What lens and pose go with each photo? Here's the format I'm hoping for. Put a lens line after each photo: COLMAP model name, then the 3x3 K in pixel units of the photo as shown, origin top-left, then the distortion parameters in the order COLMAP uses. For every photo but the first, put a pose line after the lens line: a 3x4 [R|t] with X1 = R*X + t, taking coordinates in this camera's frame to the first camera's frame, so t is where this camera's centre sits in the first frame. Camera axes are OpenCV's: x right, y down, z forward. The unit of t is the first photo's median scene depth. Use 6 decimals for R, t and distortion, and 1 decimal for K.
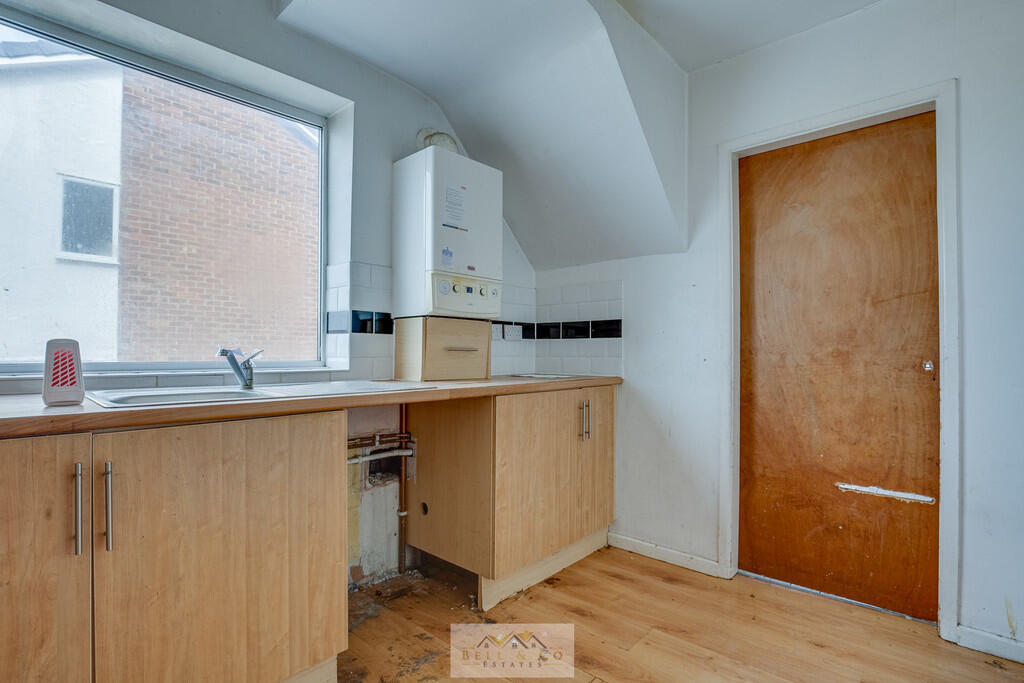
lens RADIAL K [[505.8, 0, 511.4], [0, 505.8, 349.1], [0, 0, 1]] dist [-0.012228, -0.000246]
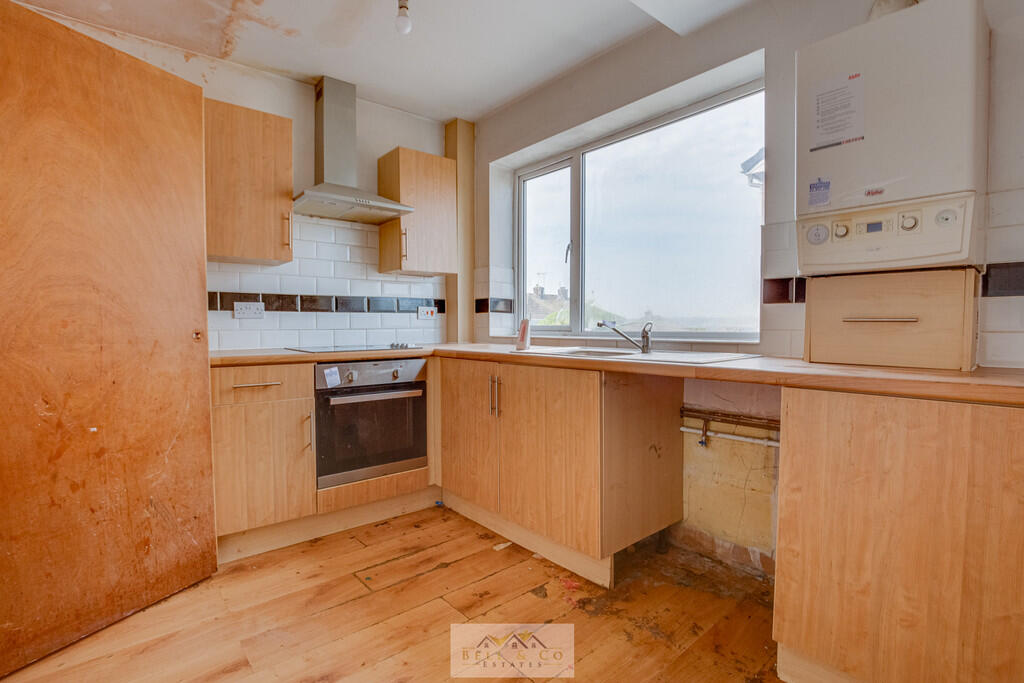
lens RADIAL K [[496.5, 0, 512.2], [0, 496.5, 346.9], [0, 0, 1]] dist [-0.003532, 0.000041]
pose [[-0.114456, 0.043958, -0.992455, 0.625014], [0.009984, 0.999021, 0.043097, 0.003796], [0.993378, -0.004976, -0.114783, 0.636810]]
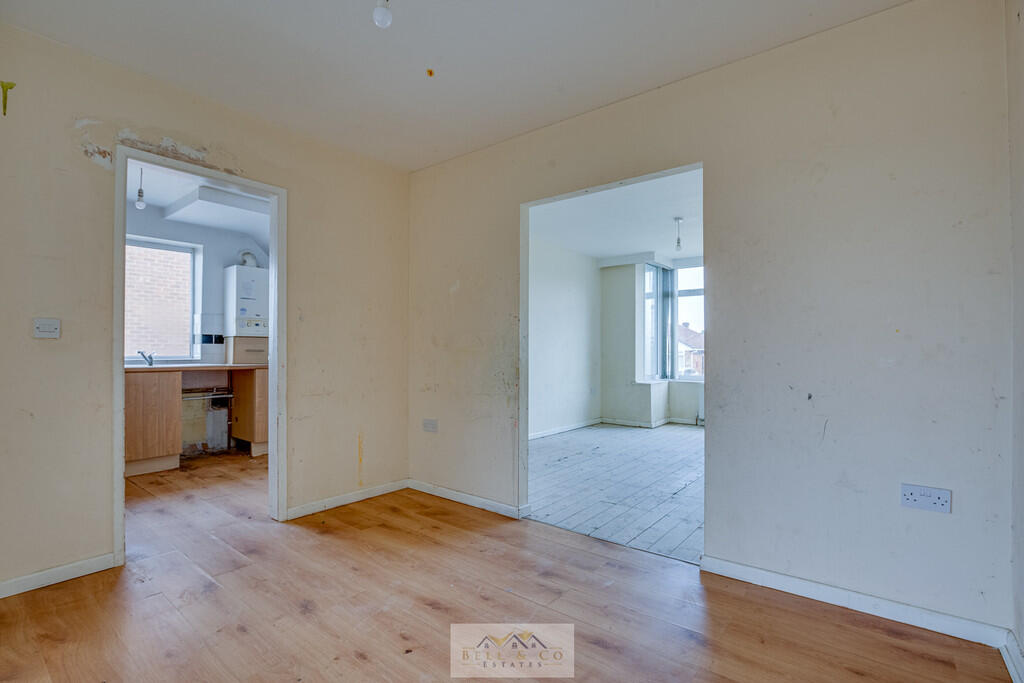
lens RADIAL K [[496.5, 0, 512.2], [0, 496.5, 346.9], [0, 0, 1]] dist [-0.003532, 0.000041]
pose [[0.998897, -0.002150, 0.046900, 1.008487], [0.002094, 0.999997, 0.001237, -0.016942], [-0.046903, -0.001138, 0.998899, -1.363387]]
